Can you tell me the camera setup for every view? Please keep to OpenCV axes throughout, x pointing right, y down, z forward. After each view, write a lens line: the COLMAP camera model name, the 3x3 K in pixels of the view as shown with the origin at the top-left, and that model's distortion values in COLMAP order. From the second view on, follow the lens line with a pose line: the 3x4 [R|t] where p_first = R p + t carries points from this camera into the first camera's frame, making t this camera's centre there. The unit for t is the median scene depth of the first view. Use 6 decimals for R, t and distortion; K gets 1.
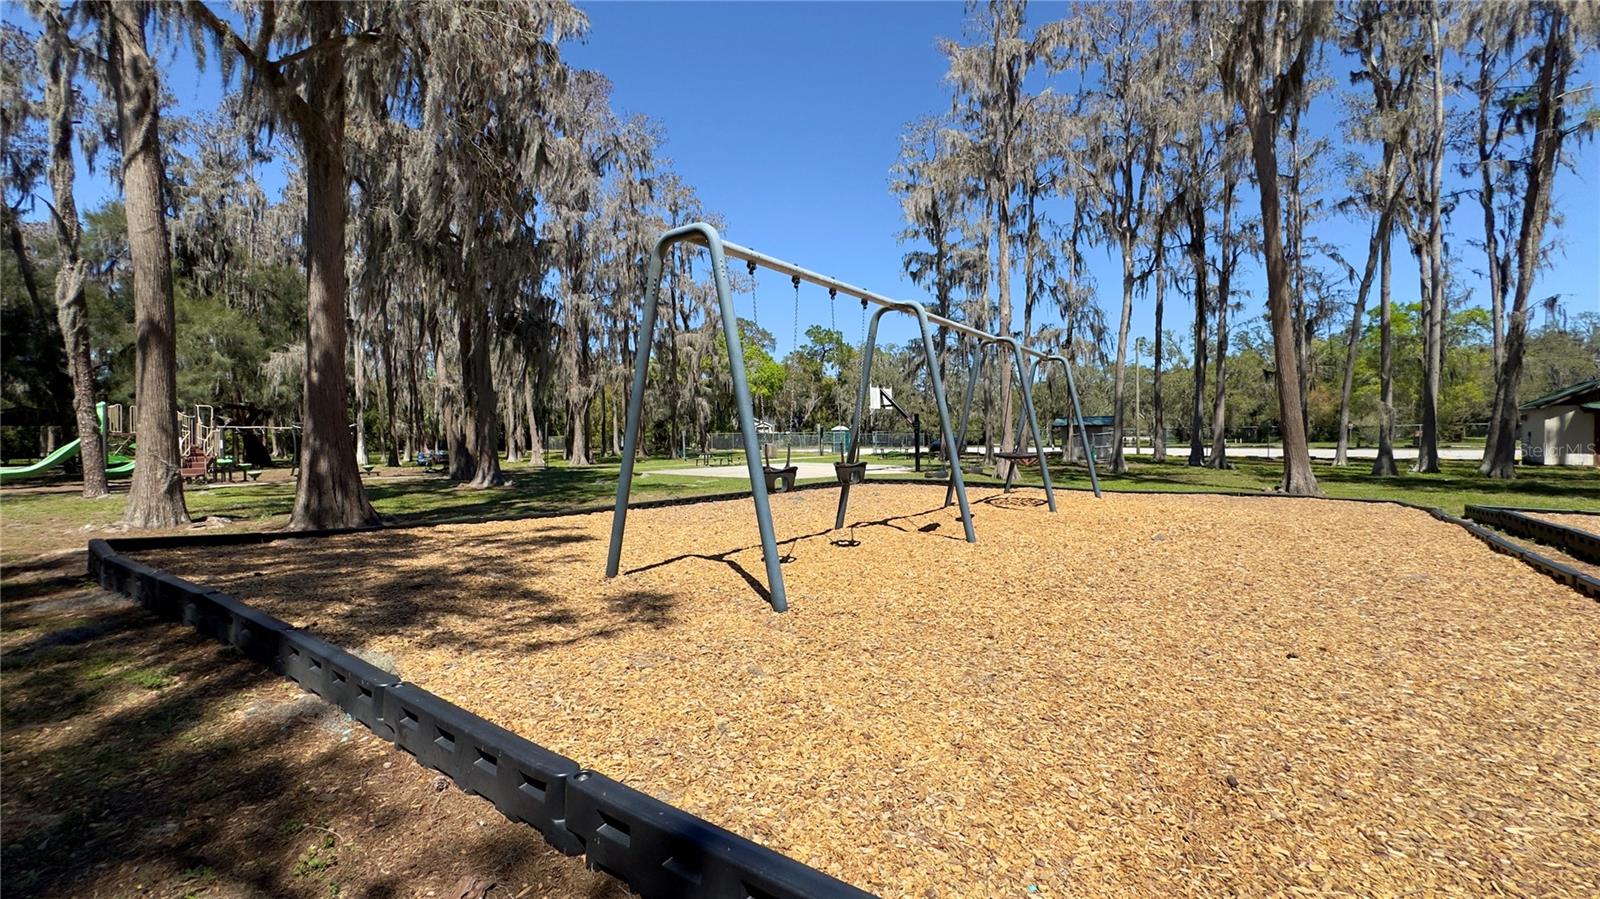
lens RADIAL K [[642.8, 0, 800.0], [0, 642.8, 449.5], [0, 0, 1]] dist [0.000035, 0.000088]
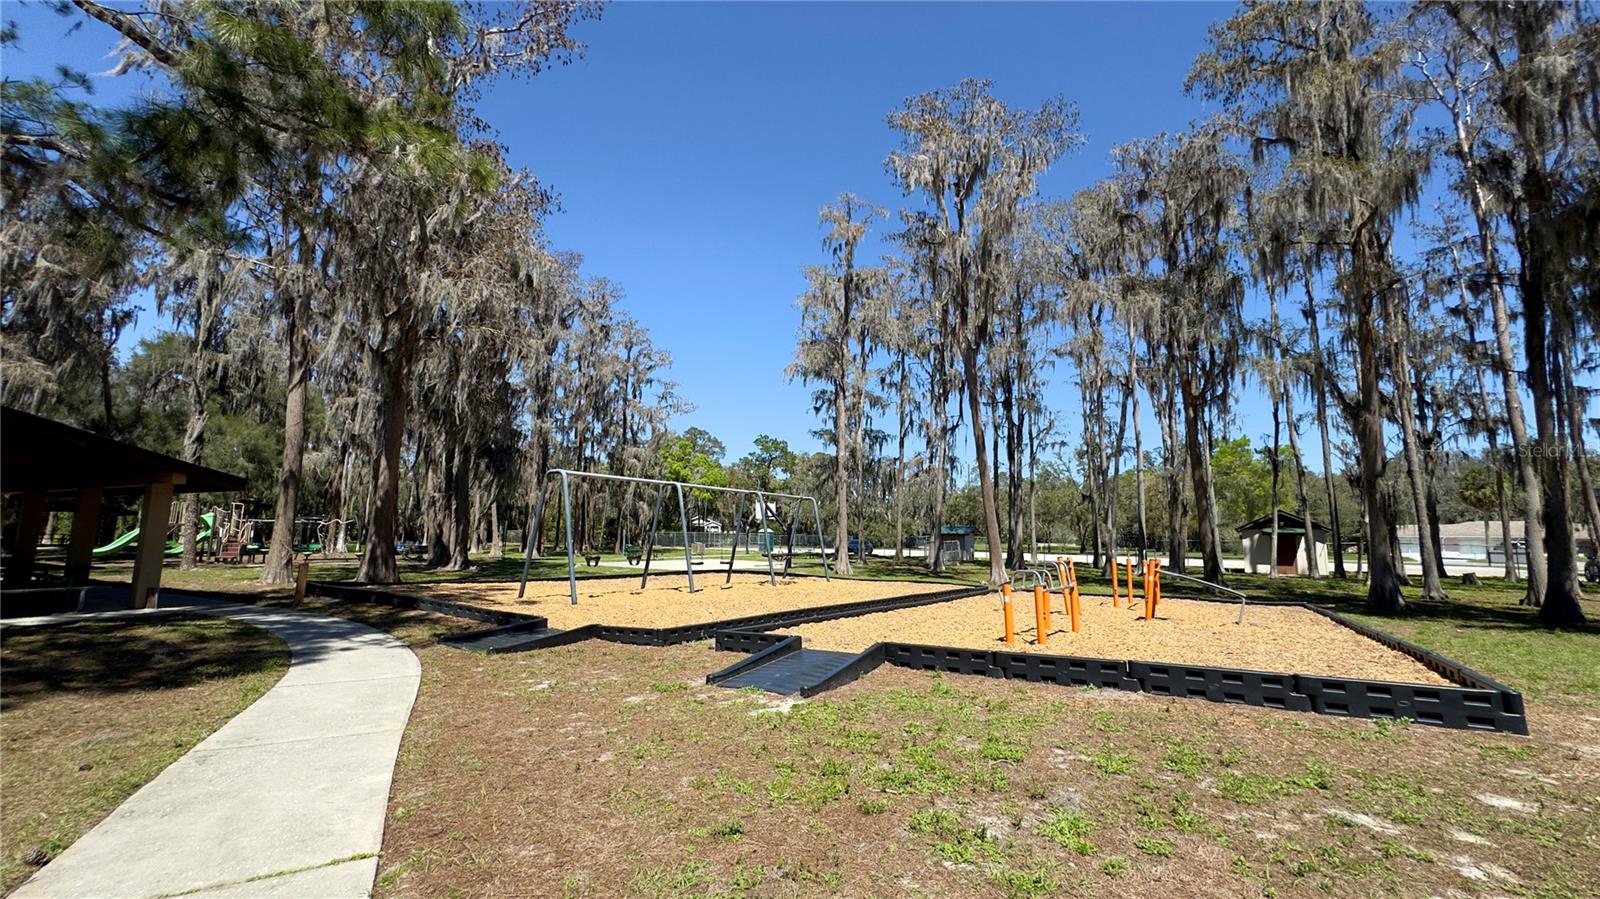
lens RADIAL K [[642.8, 0, 800.0], [0, 642.8, 449.5], [0, 0, 1]] dist [0.000035, 0.000088]
pose [[0.998541, 0.030647, 0.044455, 0.096014], [-0.023549, 0.988067, -0.152214, -0.003194], [-0.048590, 0.150945, 0.987347, -0.234336]]
